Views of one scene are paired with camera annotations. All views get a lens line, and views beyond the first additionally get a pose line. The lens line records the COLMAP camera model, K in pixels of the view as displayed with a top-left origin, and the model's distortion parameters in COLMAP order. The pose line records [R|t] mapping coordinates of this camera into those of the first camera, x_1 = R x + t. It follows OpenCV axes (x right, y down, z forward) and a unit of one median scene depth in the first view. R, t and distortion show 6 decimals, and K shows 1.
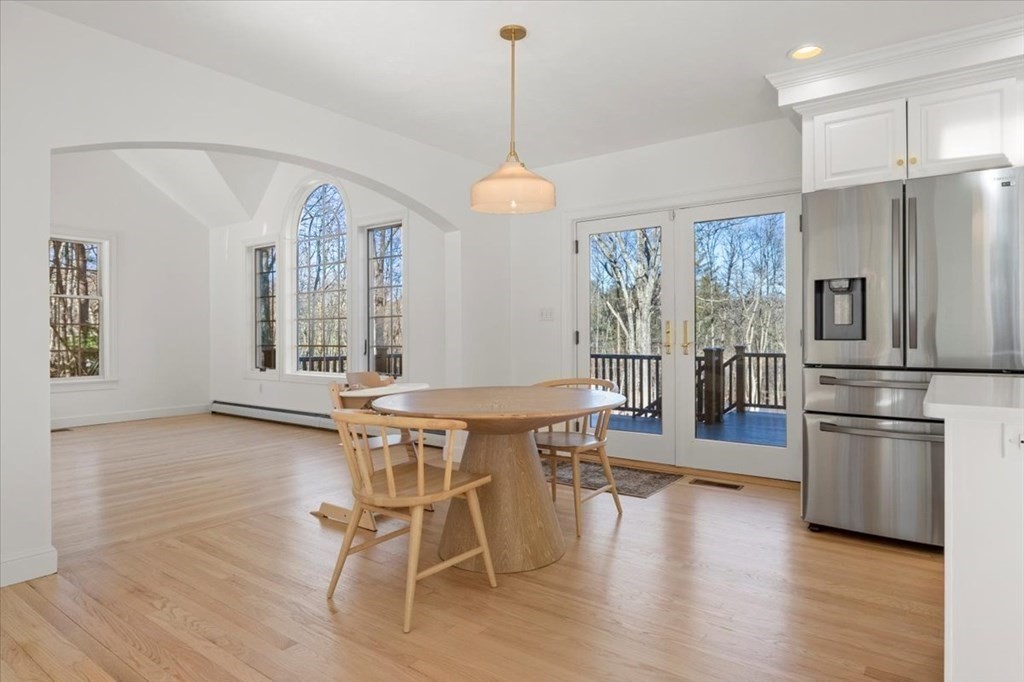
lens RADIAL K [[588.3, 0, 520.7], [0, 588.3, 337.3], [0, 0, 1]] dist [-0.002974, -0.001000]
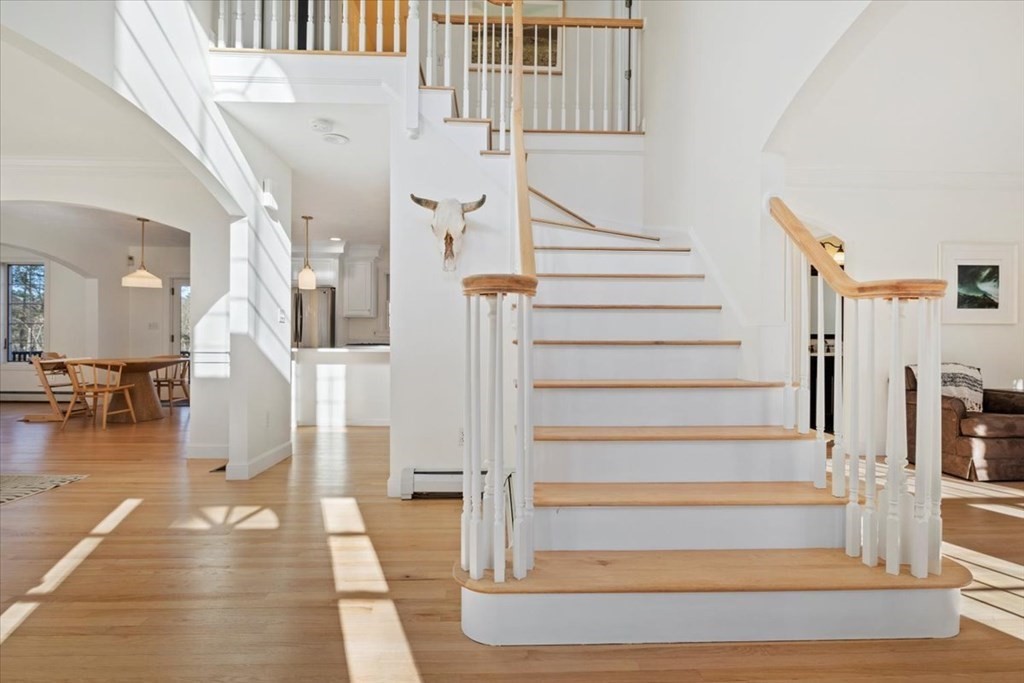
lens RADIAL K [[528.9, 0, 522.0], [0, 528.9, 338.2], [0, 0, 1]] dist [-0.000914, -0.000102]
pose [[0.782284, 0.010287, 0.622837, -0.087673], [-0.003603, 0.999922, -0.011990, 0.017258], [-0.622912, 0.007135, 0.782259, -1.072711]]
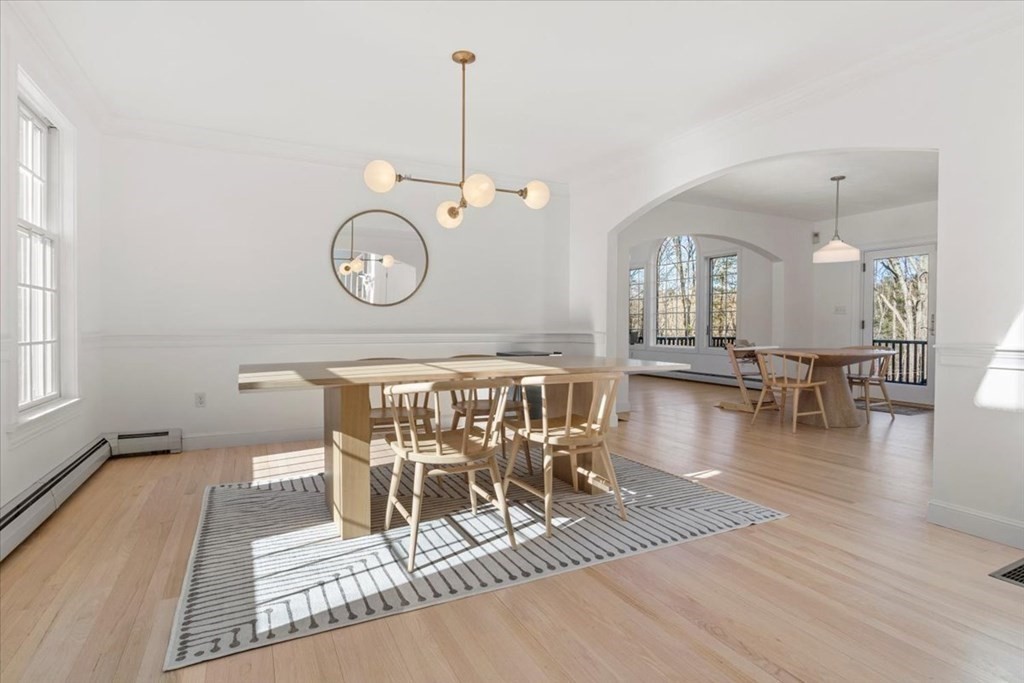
lens RADIAL K [[528.9, 0, 510.5], [0, 528.9, 339.9], [0, 0, 1]] dist [-0.000914, -0.000102]
pose [[0.894676, 0.019715, -0.446280, -0.117367], [-0.010168, 0.999666, 0.023777, 0.016680], [0.446599, -0.016735, 0.894578, -0.698160]]
